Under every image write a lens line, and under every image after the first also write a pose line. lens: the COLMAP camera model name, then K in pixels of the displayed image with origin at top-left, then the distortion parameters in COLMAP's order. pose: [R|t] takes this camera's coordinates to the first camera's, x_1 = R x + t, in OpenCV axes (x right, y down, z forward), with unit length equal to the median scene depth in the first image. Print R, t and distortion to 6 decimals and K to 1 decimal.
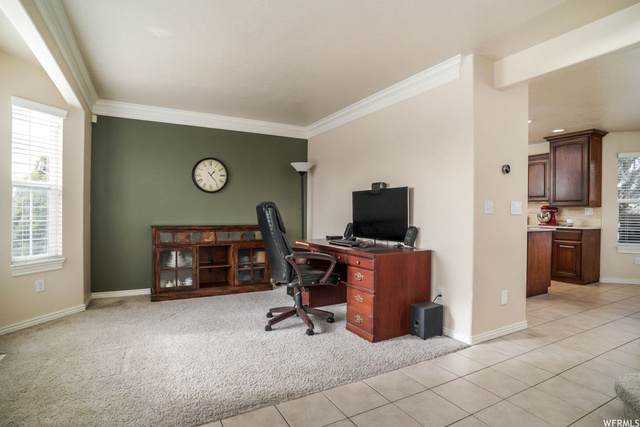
lens RADIAL K [[334.2, 0, 315.9], [0, 334.2, 214.3], [0, 0, 1]] dist [-0.048794, 0.000926]
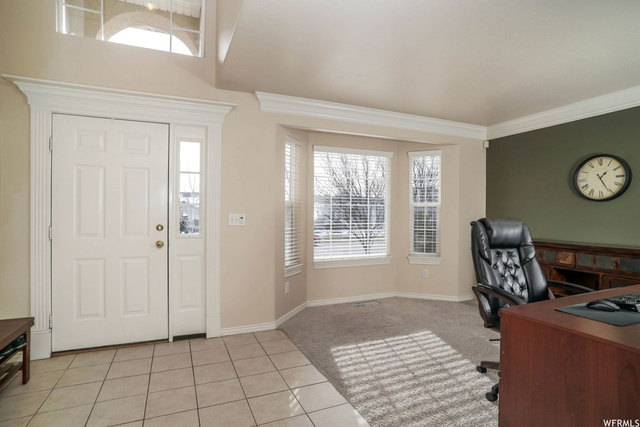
lens RADIAL K [[334.2, 0, 315.9], [0, 334.2, 214.3], [0, 0, 1]] dist [-0.048794, 0.000926]
pose [[-0.091577, -0.006621, -0.995776, 0.489852], [-0.014777, 0.999877, -0.005289, -0.023881], [0.995688, 0.014230, -0.091664, 0.449746]]
